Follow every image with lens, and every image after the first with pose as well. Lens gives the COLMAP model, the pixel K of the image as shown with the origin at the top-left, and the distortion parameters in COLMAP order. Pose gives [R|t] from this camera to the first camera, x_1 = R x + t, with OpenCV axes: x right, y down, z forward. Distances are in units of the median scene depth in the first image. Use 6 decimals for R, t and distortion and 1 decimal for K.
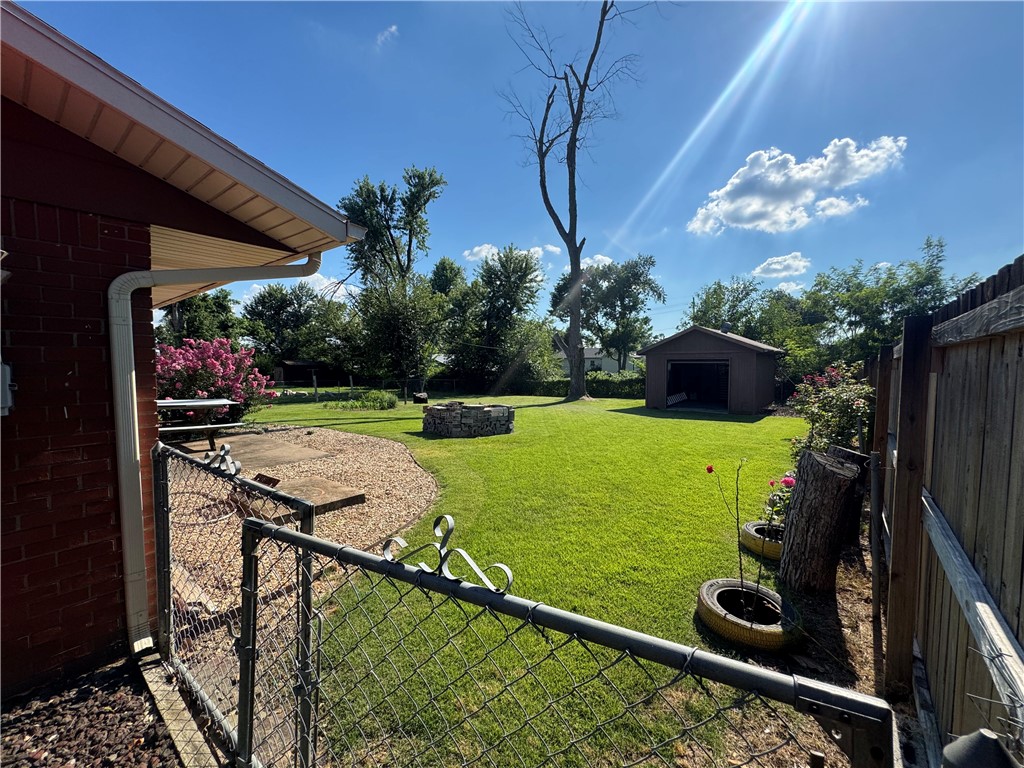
lens RADIAL K [[411.7, 0, 518.6], [0, 411.7, 379.7], [0, 0, 1]] dist [-0.001549, -0.000149]
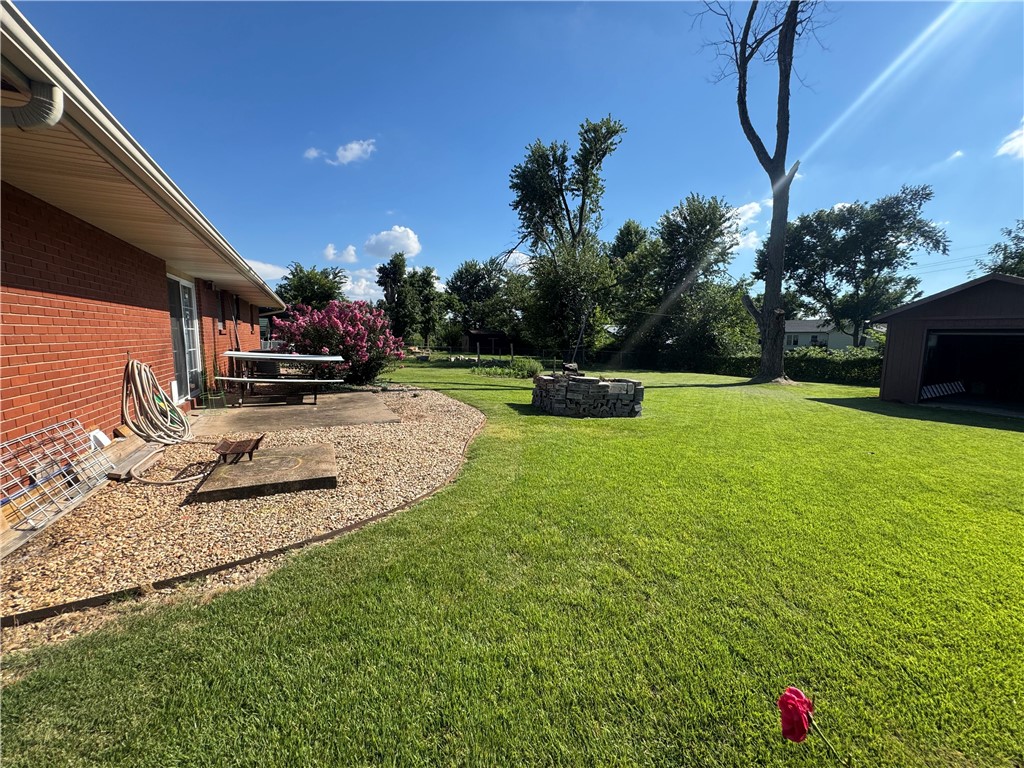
lens RADIAL K [[409.6, 0, 512.0], [0, 409.6, 384.0], [0, 0, 1]] dist [-0.005618, -0.000327]
pose [[0.892565, 0.068847, -0.445632, 0.053635], [-0.035111, 0.995886, 0.083532, 0.005572], [0.449549, -0.058911, 0.891311, 0.098968]]
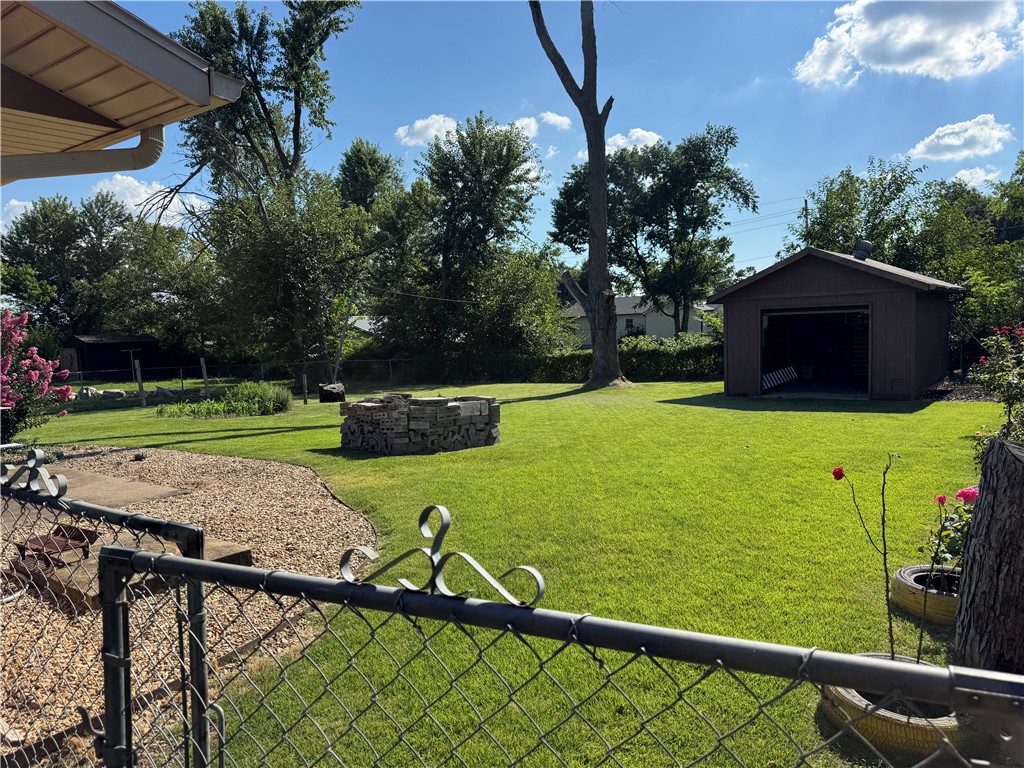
lens RADIAL K [[719.9, 0, 517.6], [0, 719.9, 385.4], [0, 0, 1]] dist [0.103841, -0.139486]
pose [[0.999144, -0.035060, 0.021942, -0.002688], [0.034182, 0.998648, 0.039167, 0.003854], [-0.023285, -0.038383, 0.998992, -0.006789]]
